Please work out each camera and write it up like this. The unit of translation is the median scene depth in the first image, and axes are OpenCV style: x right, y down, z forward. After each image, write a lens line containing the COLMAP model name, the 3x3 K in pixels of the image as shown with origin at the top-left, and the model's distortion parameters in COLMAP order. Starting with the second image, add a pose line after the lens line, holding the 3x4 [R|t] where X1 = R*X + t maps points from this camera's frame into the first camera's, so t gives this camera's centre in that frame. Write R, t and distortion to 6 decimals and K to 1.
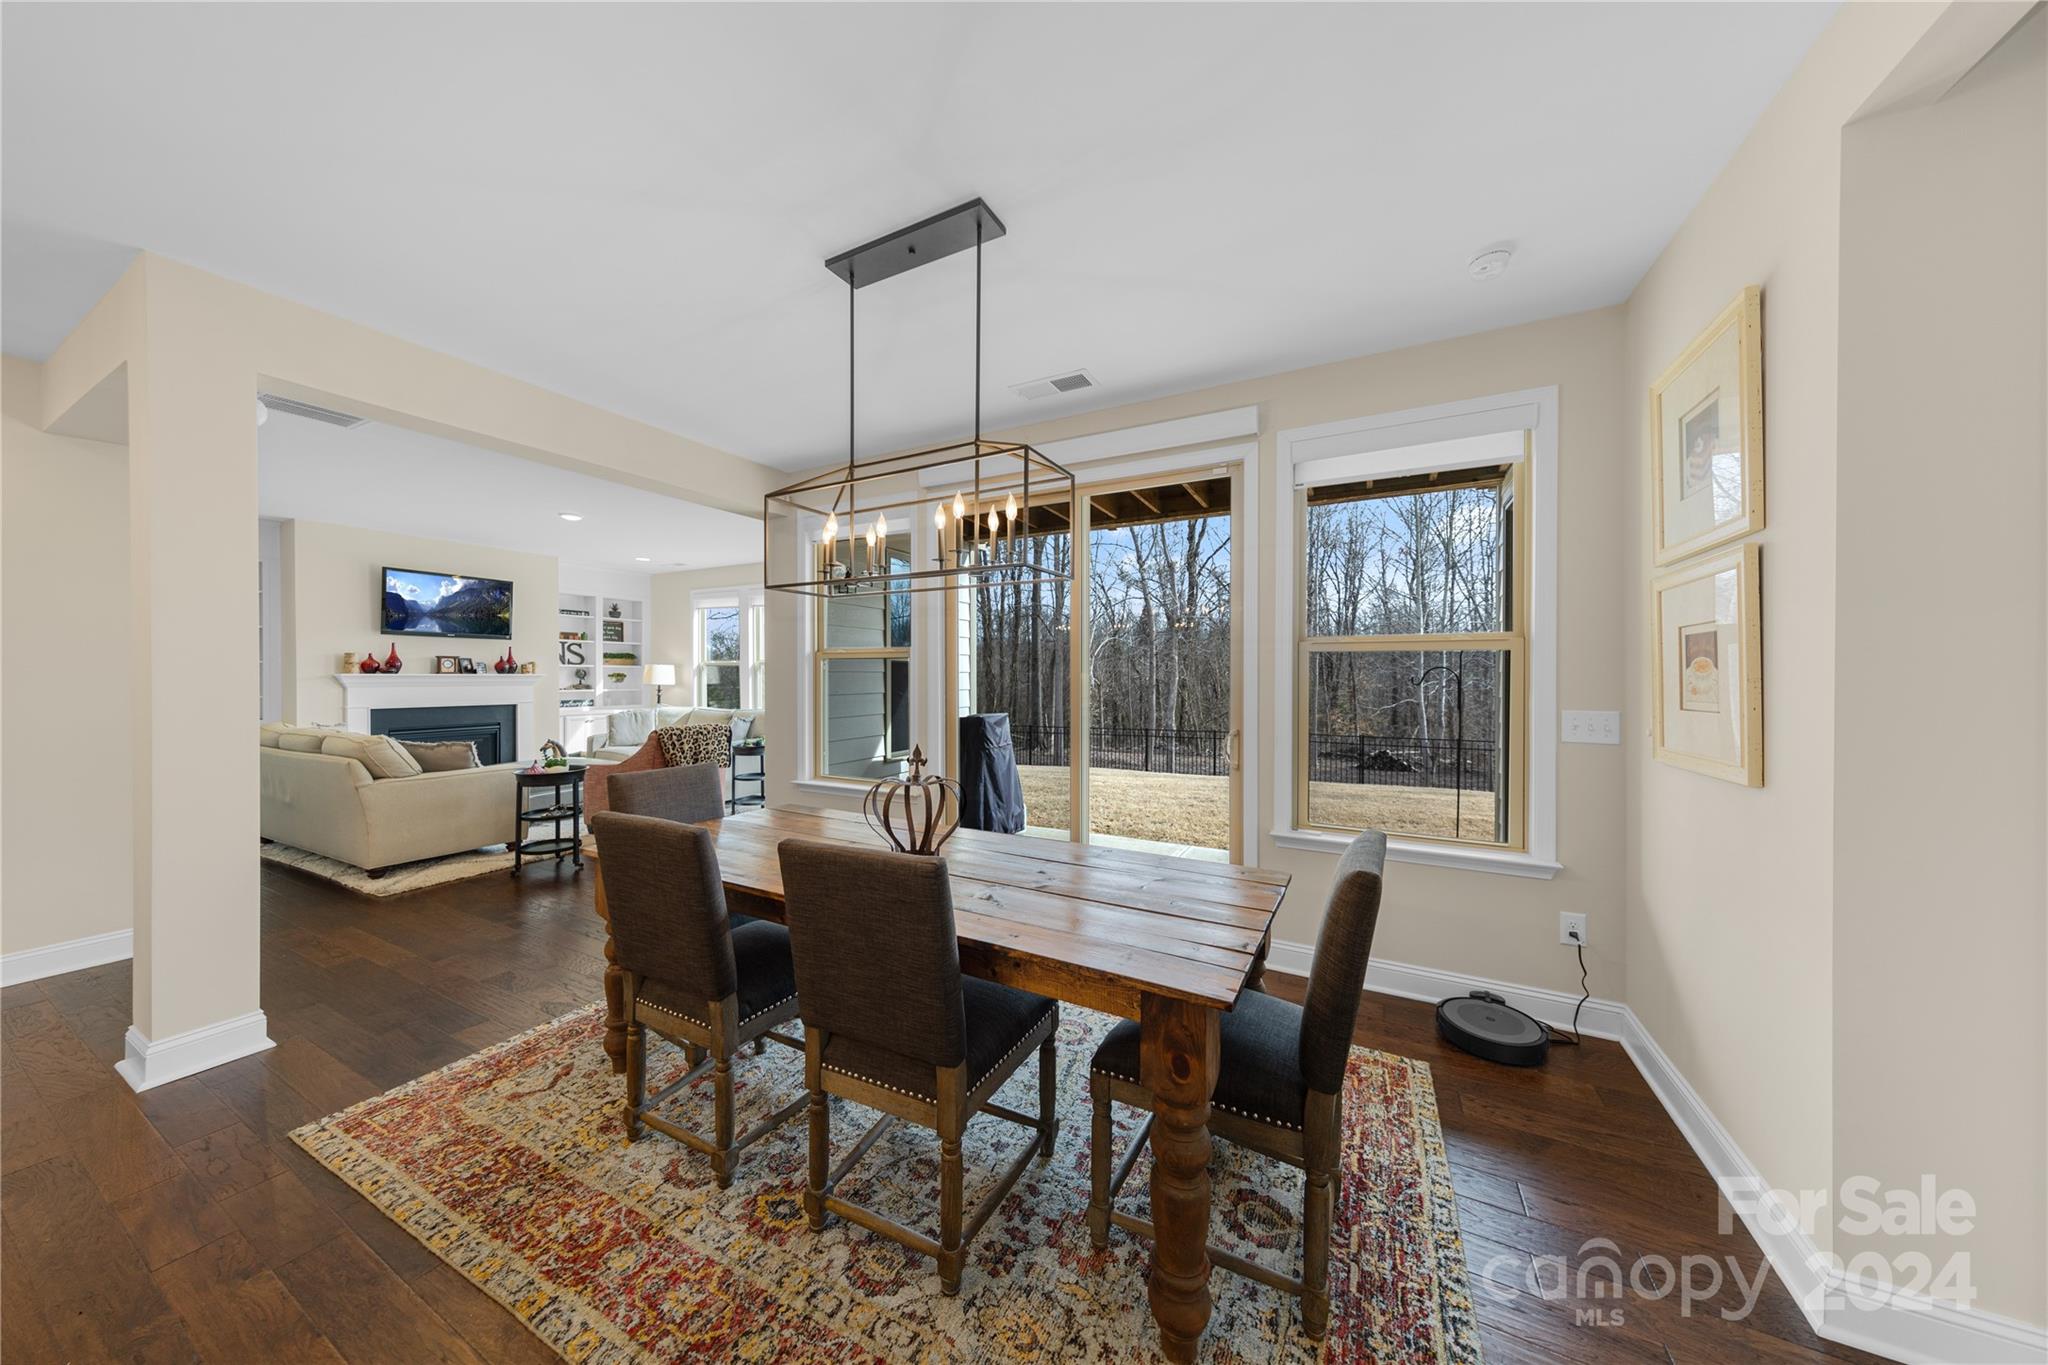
lens RADIAL K [[641.1, 0, 1033.1], [0, 641.1, 680.0], [0, 0, 1]] dist [0.002320, 0.000123]
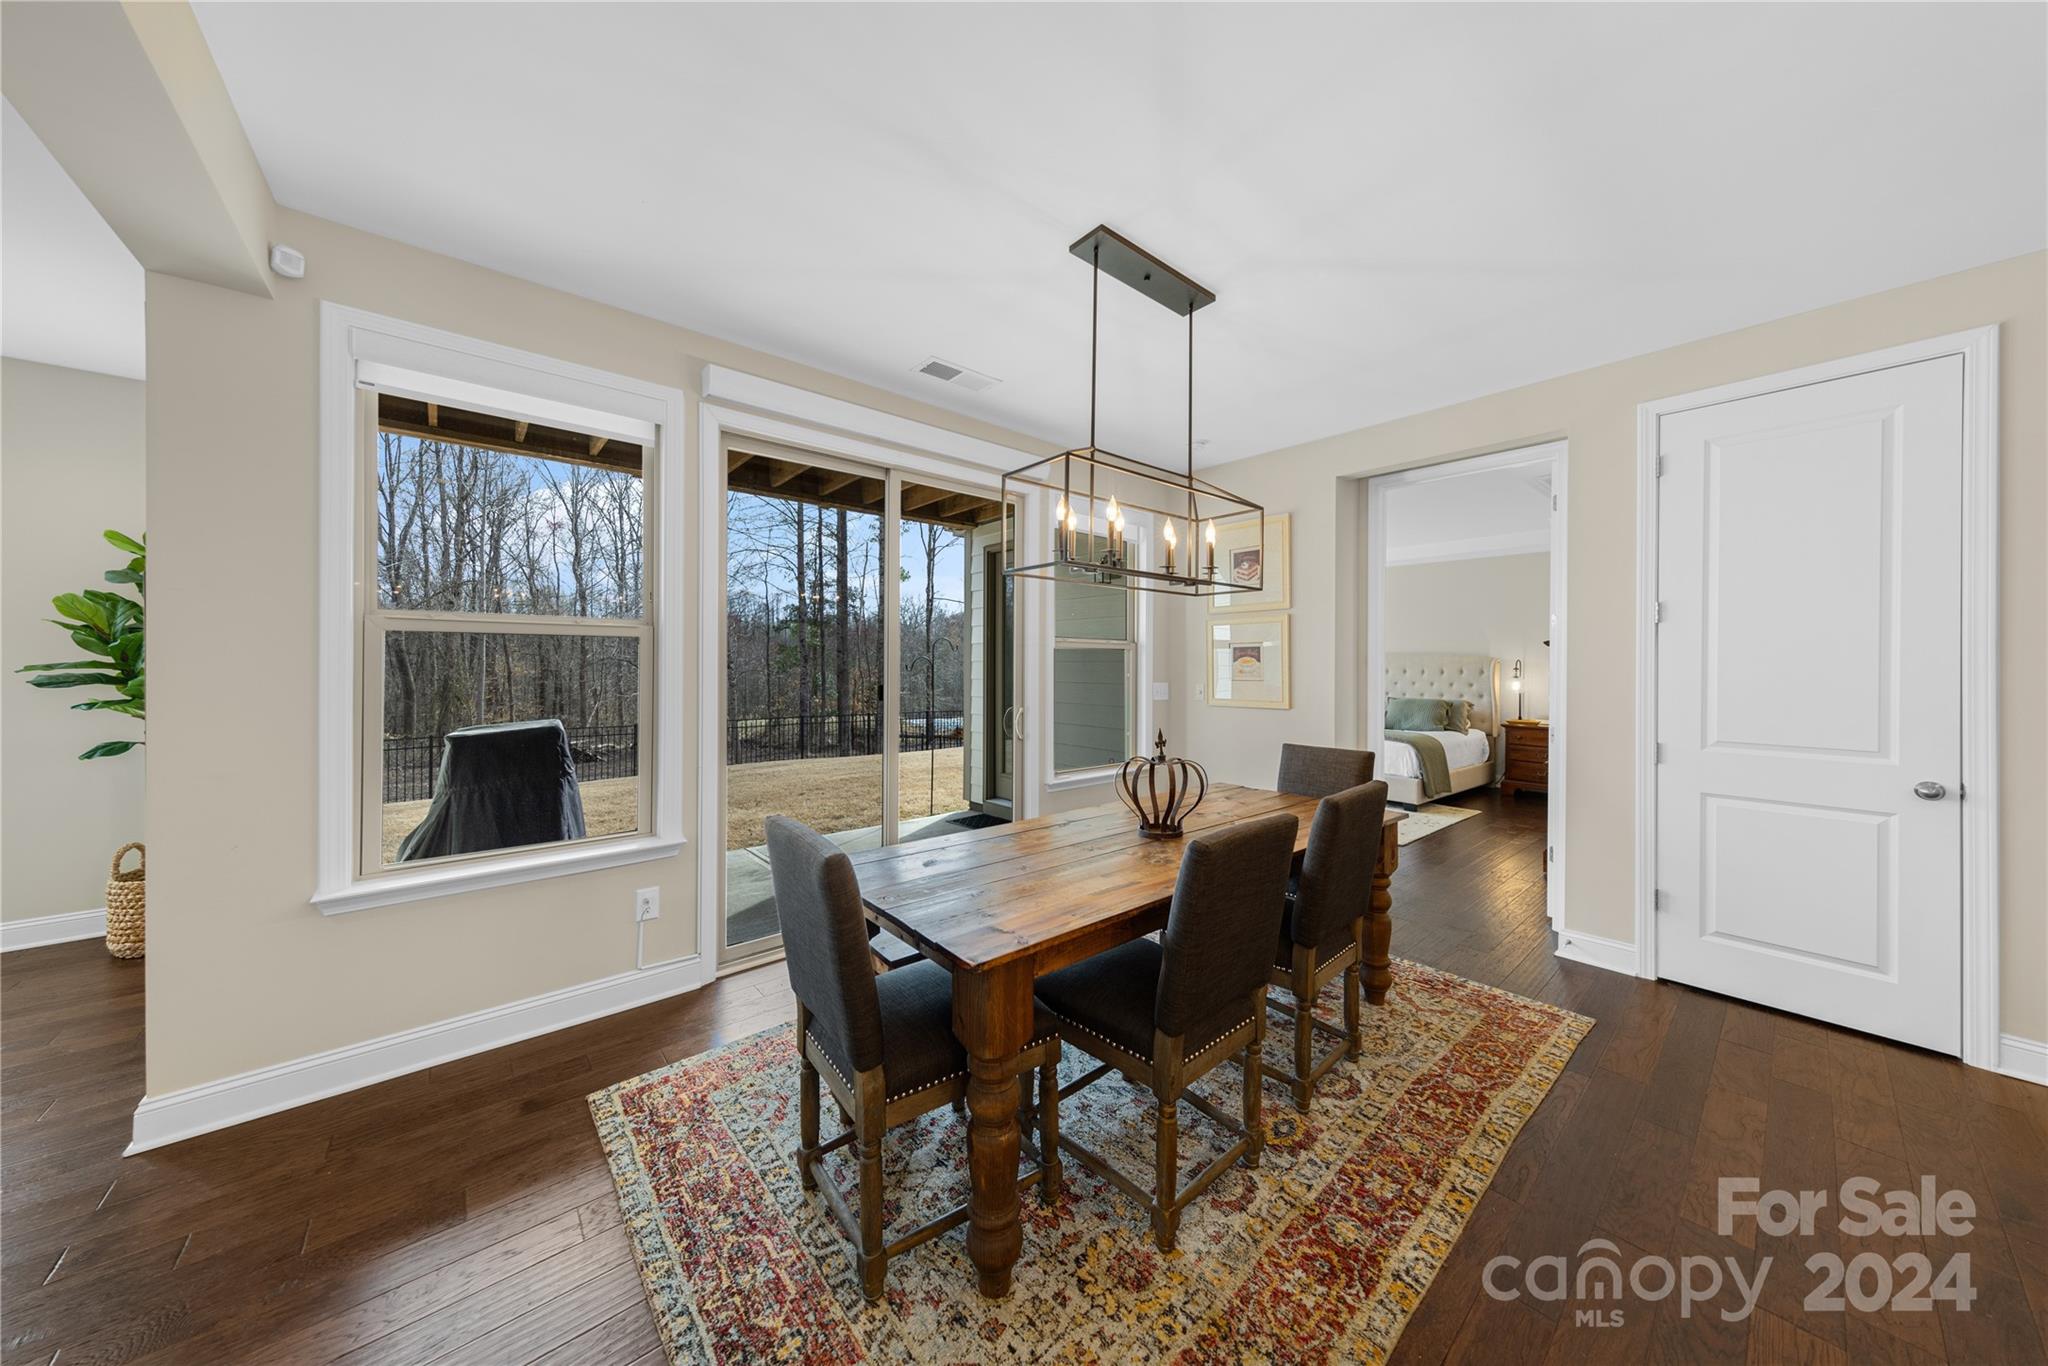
lens RADIAL K [[653.8, 0, 1024.9], [0, 653.8, 665.5], [0, 0, 1]] dist [0.007983, -0.000976]
pose [[0.383499, -0.005303, 0.923526, -1.726808], [0.004324, 0.999983, 0.003947, -0.018542], [-0.923531, 0.002480, 0.383515, 1.016315]]
